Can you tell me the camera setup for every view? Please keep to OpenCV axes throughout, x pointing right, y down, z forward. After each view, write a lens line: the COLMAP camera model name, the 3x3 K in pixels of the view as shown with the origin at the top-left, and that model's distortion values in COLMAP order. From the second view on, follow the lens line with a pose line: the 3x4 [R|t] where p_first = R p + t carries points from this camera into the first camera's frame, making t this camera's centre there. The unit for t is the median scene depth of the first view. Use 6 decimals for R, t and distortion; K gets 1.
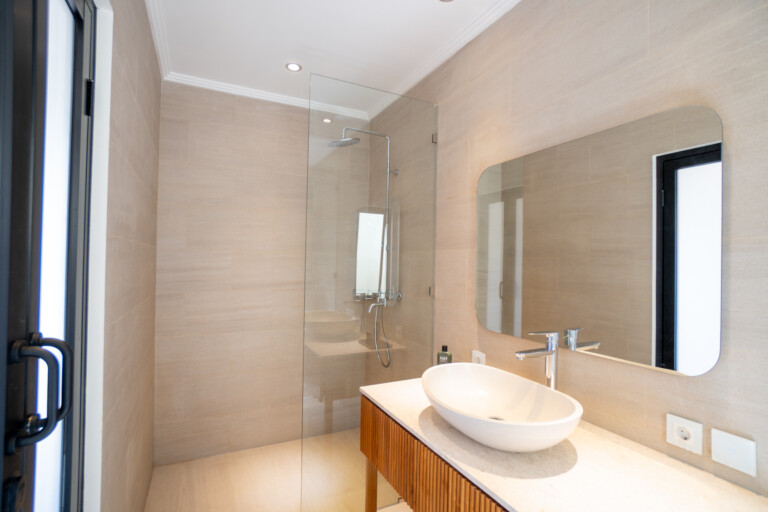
lens RADIAL K [[367.8, 0, 382.9], [0, 367.8, 258.5], [0, 0, 1]] dist [-0.022683, 0.003891]
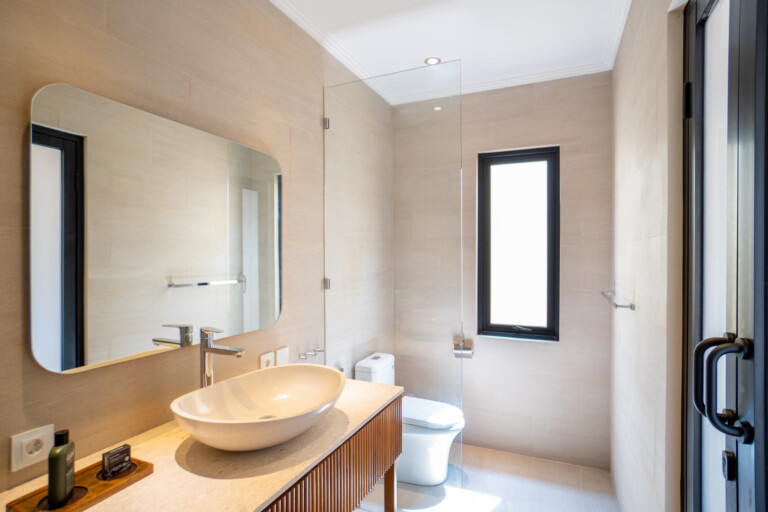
lens RADIAL K [[393.9, 0, 384.0], [0, 393.9, 257.1], [0, 0, 1]] dist [-0.018146, 0.002923]
pose [[-0.624432, -0.014809, 0.780939, -0.747532], [-0.013240, 0.999877, 0.008374, 0.005434], [-0.780967, -0.005111, -0.624552, 1.550603]]
